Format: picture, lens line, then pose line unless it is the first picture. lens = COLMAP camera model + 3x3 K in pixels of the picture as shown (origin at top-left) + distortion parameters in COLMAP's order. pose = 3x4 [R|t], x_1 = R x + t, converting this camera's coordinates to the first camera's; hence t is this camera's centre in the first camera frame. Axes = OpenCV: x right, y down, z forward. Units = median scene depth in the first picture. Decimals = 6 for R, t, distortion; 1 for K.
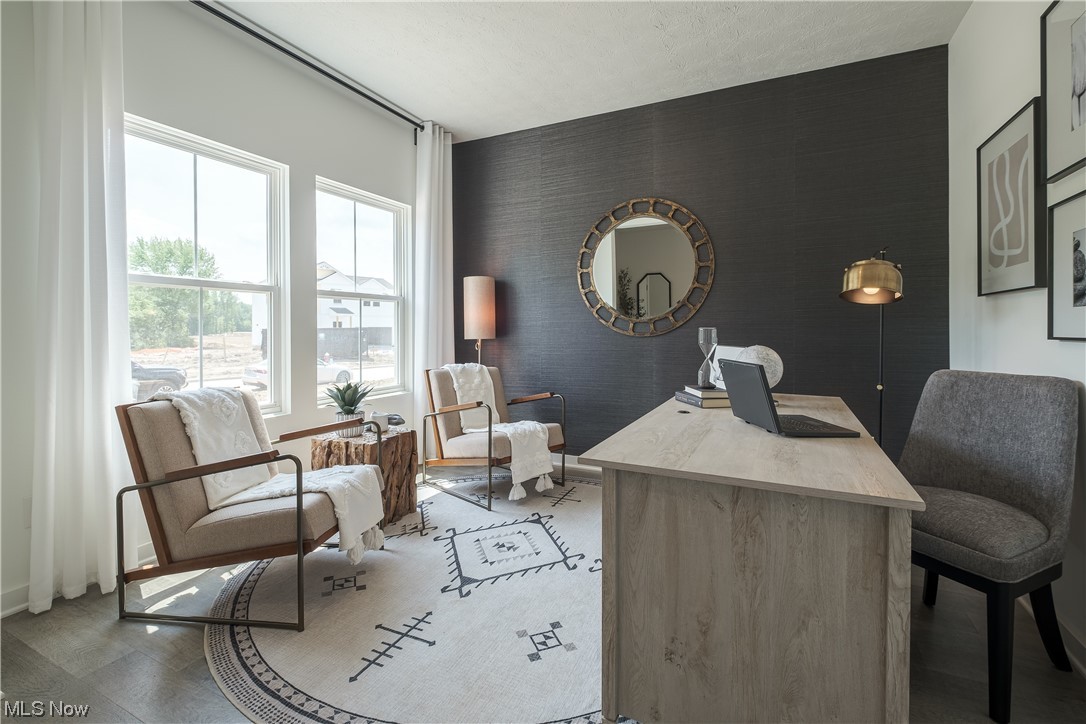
lens RADIAL K [[475.9, 0, 543.5], [0, 475.9, 328.7], [0, 0, 1]] dist [0.000642, -0.000513]
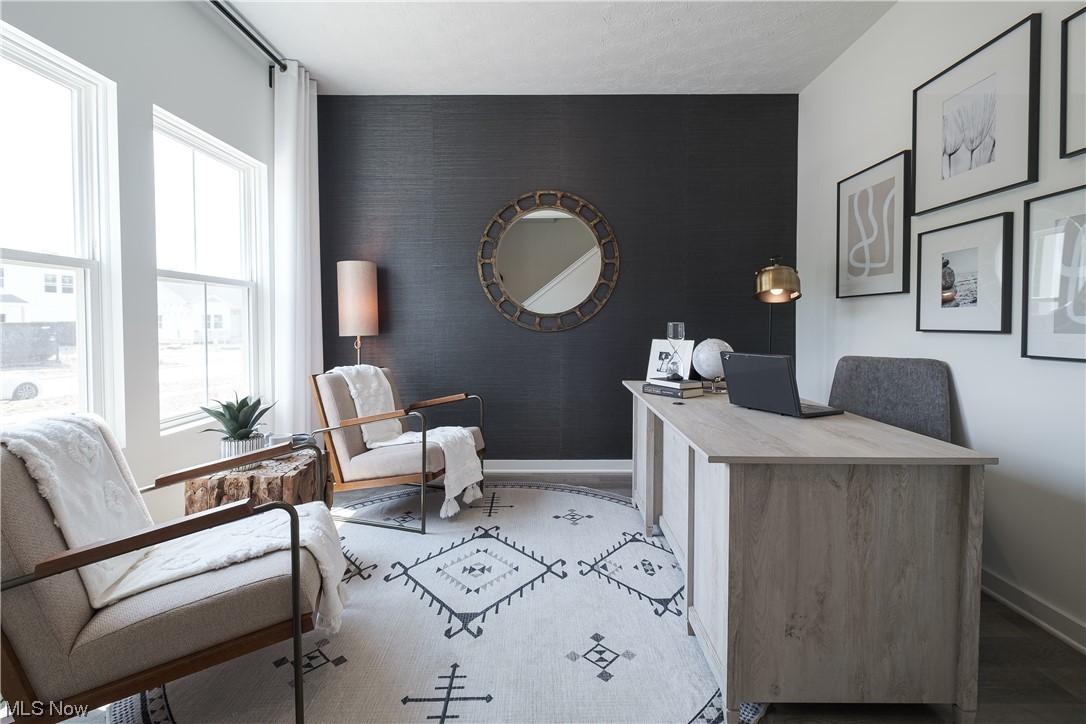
lens RADIAL K [[489.0, 0, 542.9], [0, 489.0, 334.9], [0, 0, 1]] dist [-0.000807, -0.001233]
pose [[0.904715, -0.010385, 0.425890, -0.320810], [0.000382, 0.999722, 0.023566, -0.000334], [-0.426016, -0.021158, 0.904468, 0.121529]]
